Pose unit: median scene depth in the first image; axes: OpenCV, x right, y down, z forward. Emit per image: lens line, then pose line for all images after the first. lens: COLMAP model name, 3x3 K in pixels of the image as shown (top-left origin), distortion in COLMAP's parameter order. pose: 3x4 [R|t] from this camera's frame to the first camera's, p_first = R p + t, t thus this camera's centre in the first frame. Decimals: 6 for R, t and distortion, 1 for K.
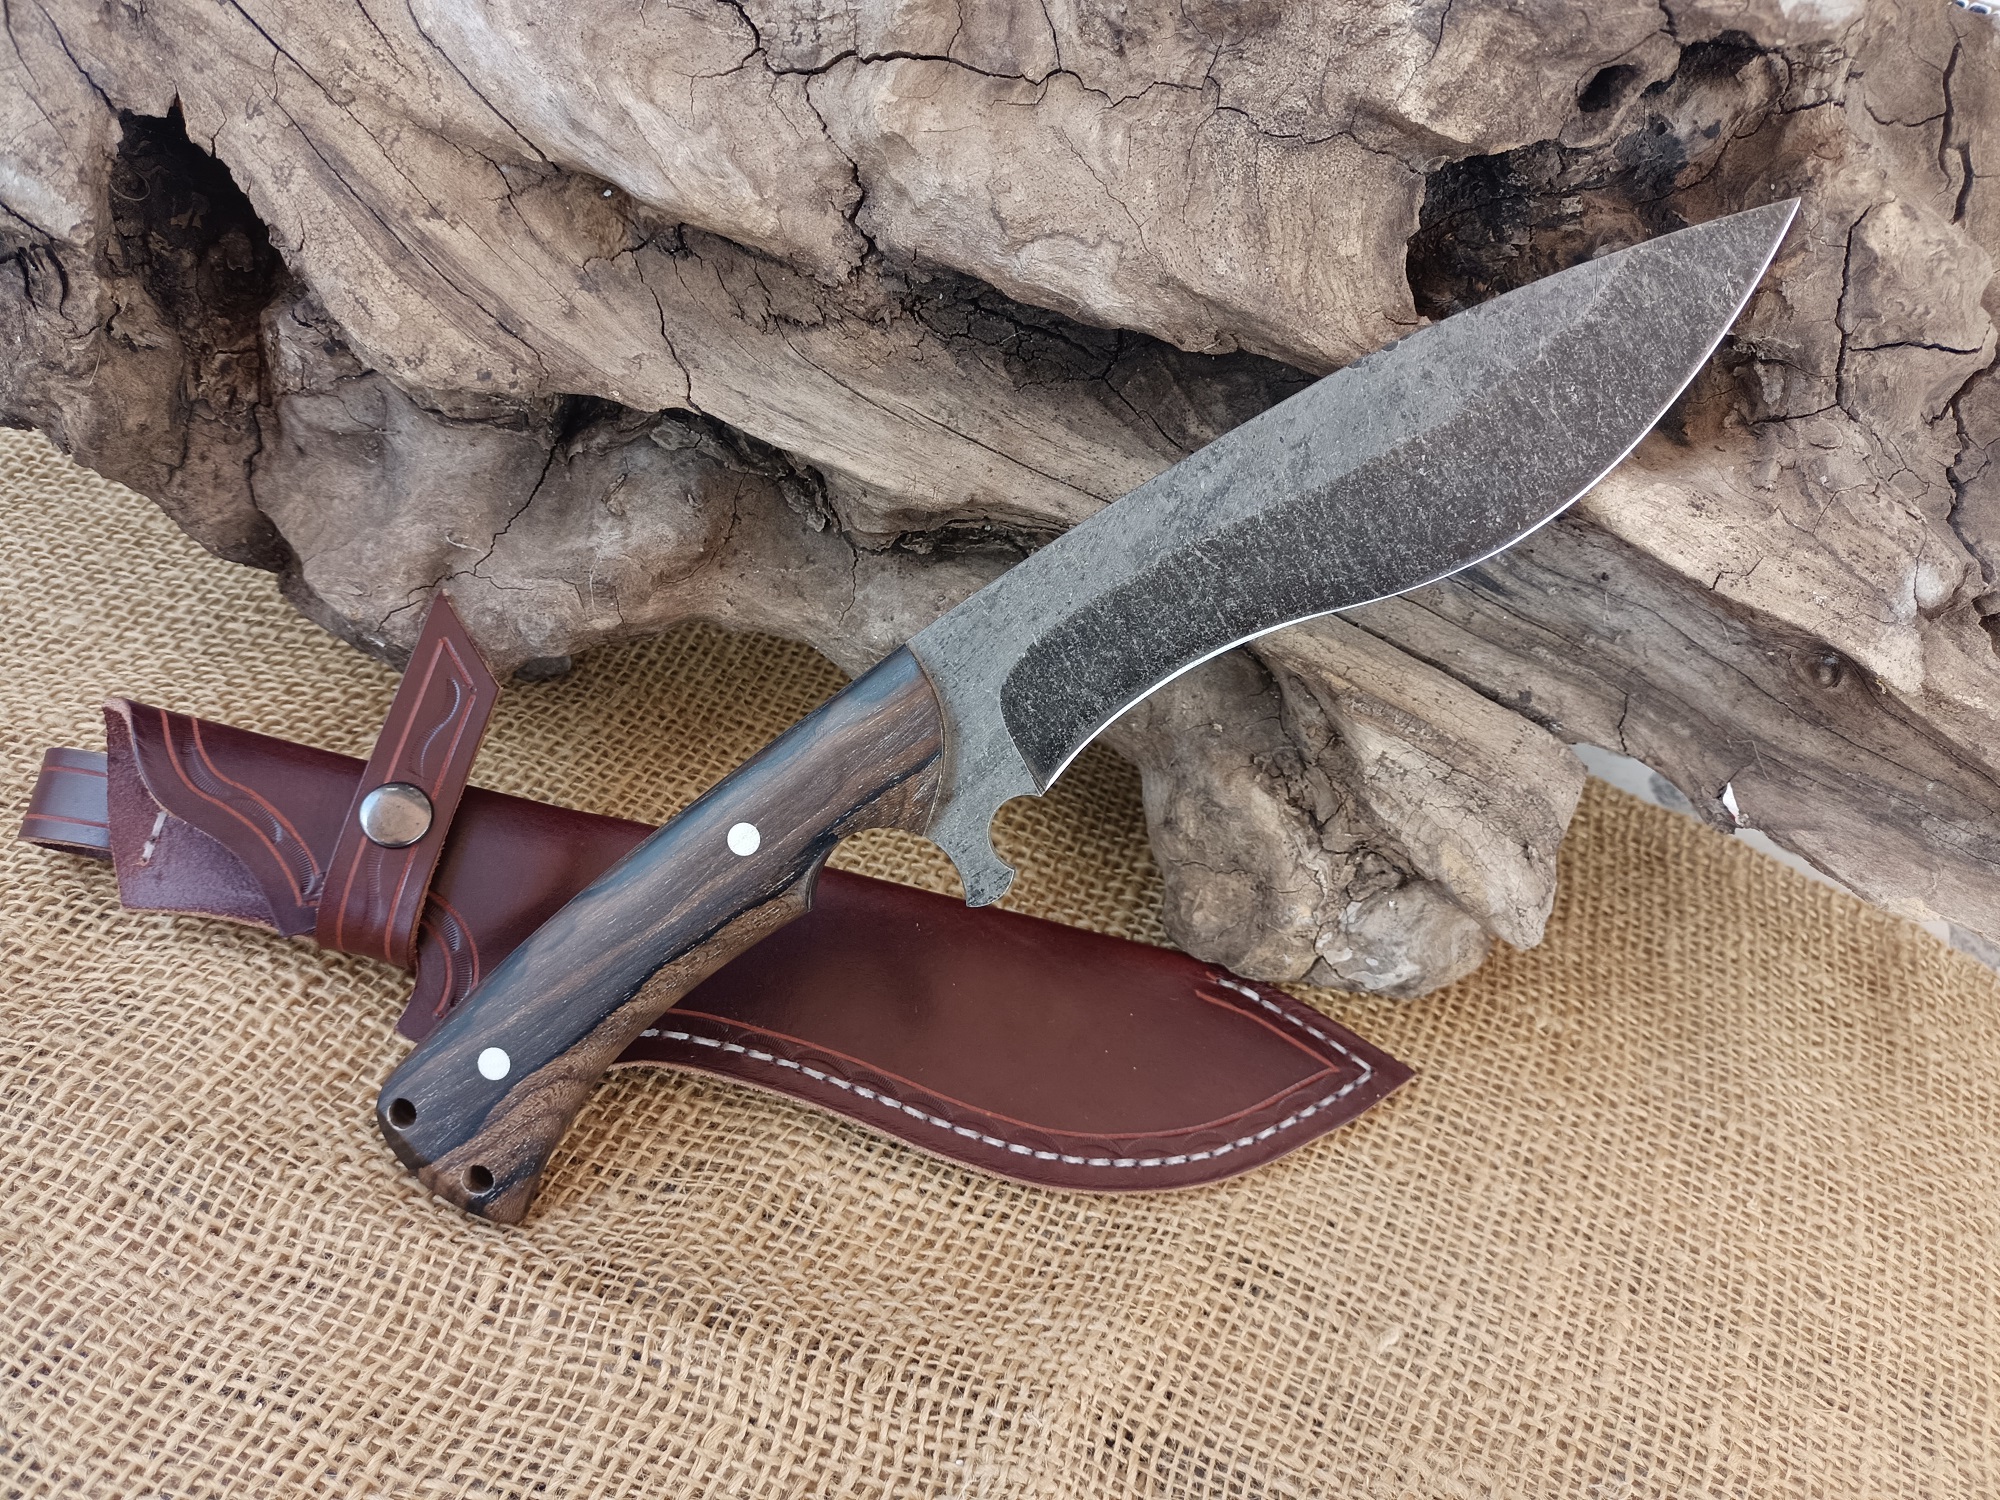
lens RADIAL K [[1483.3, 0, 1005.1], [0, 1483.3, 727.2], [0, 0, 1]] dist [0.072368, -0.160464]
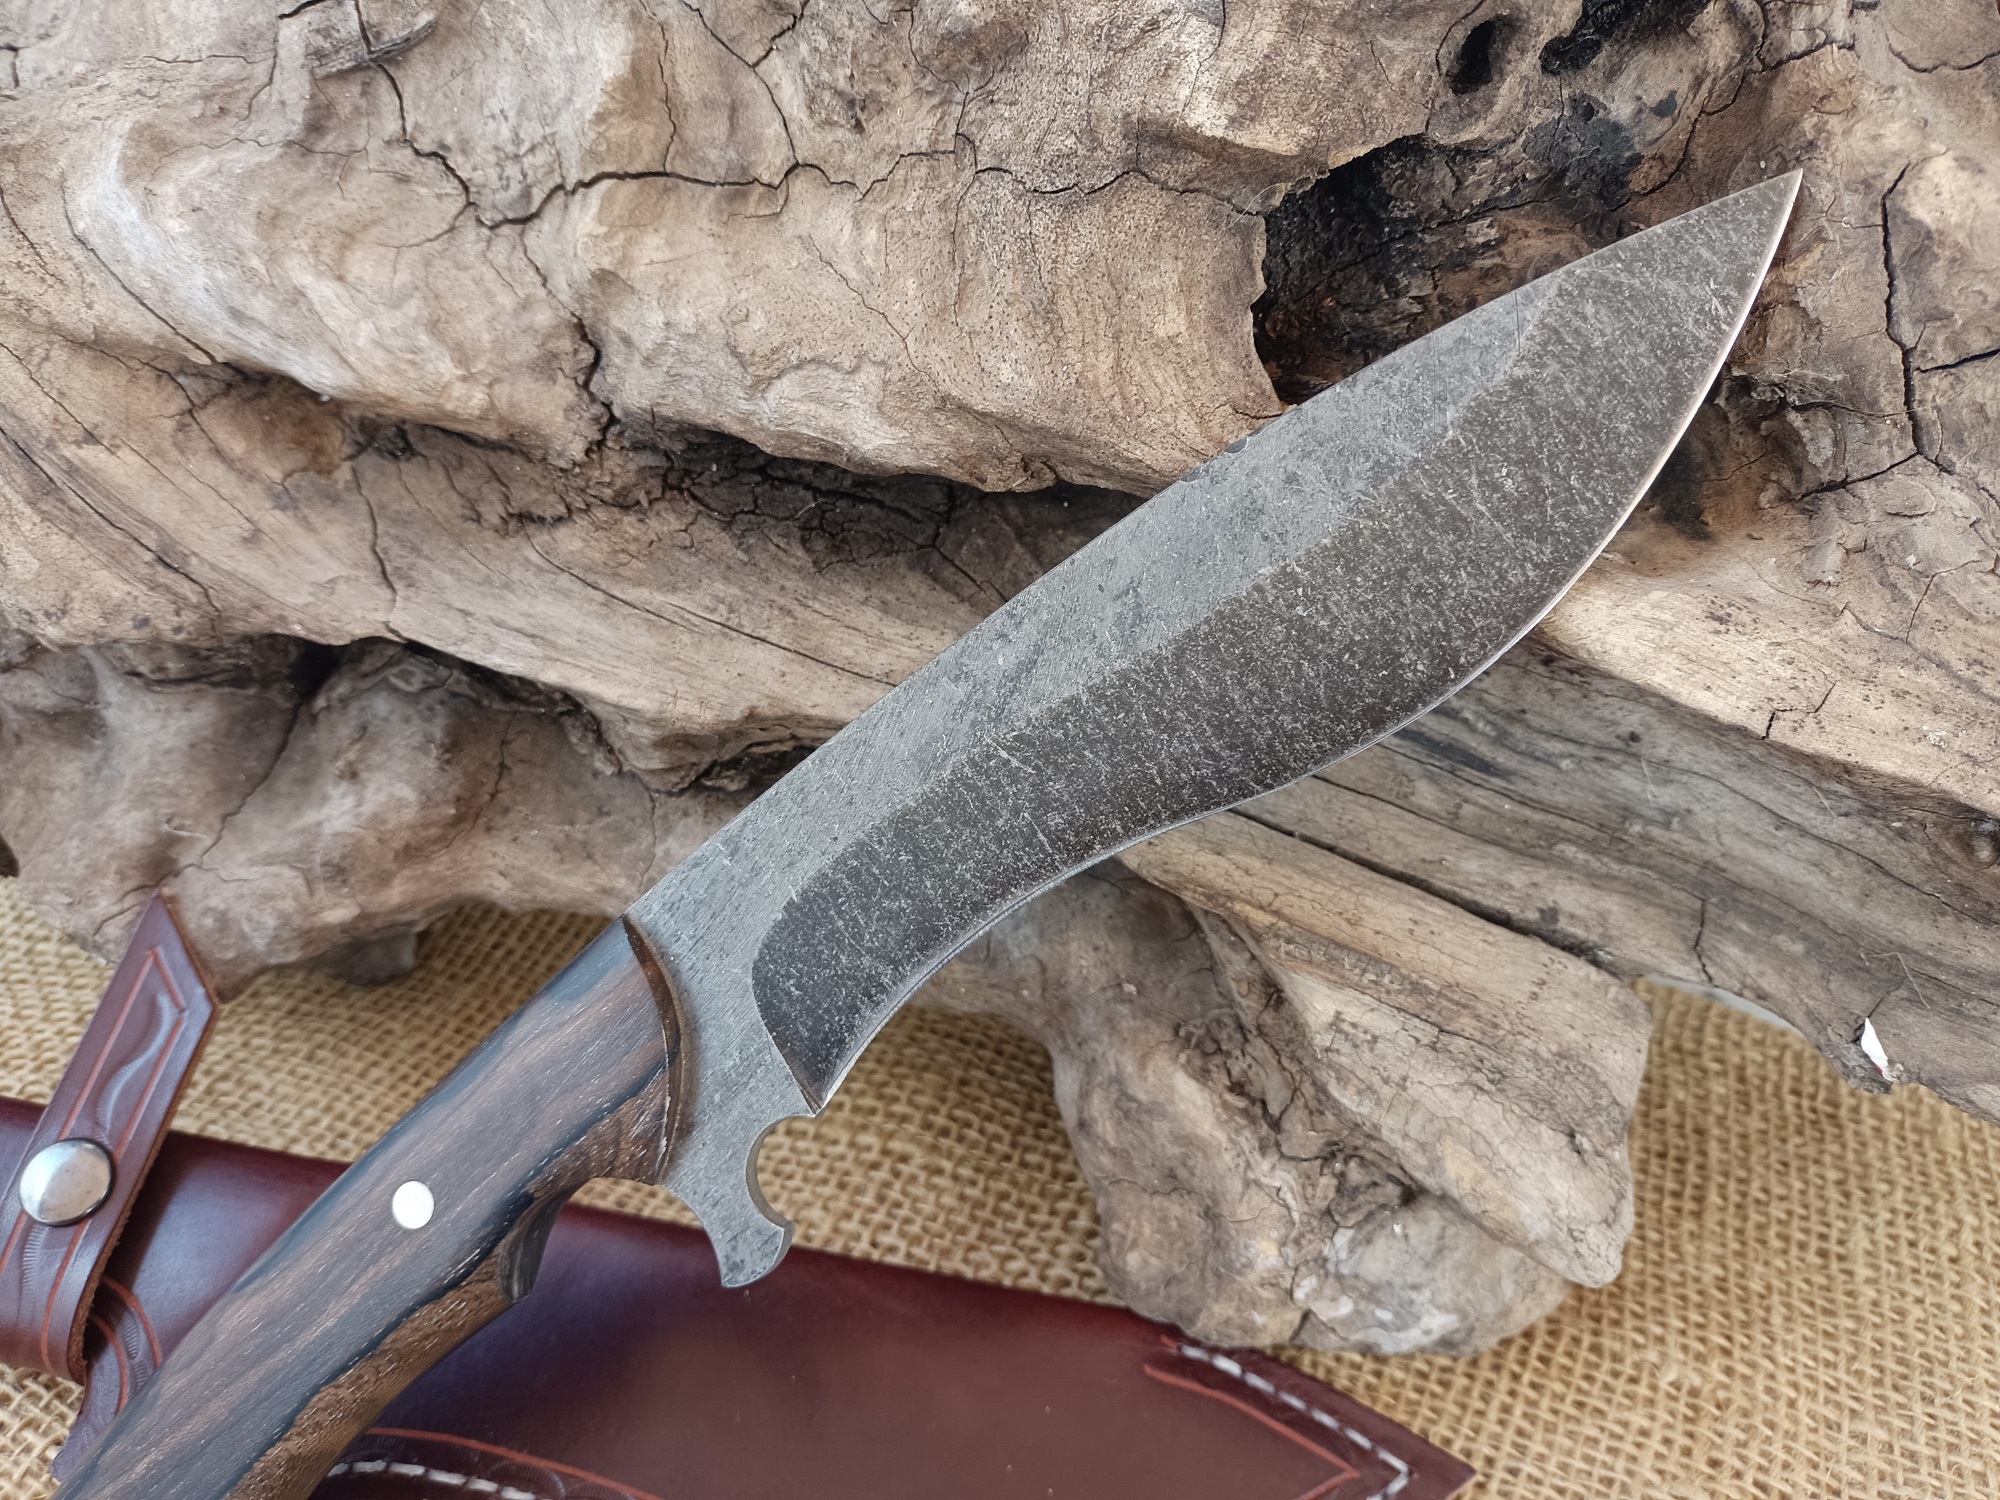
lens RADIAL K [[1523.1, 0, 991.5], [0, 1523.1, 741.0], [0, 0, 1]] dist [0.059163, -0.157828]
pose [[0.987435, -0.094241, -0.126850, 0.206568], [0.073802, 0.984812, -0.157157, -0.008291], [0.139734, 0.145821, 0.979393, 0.267047]]
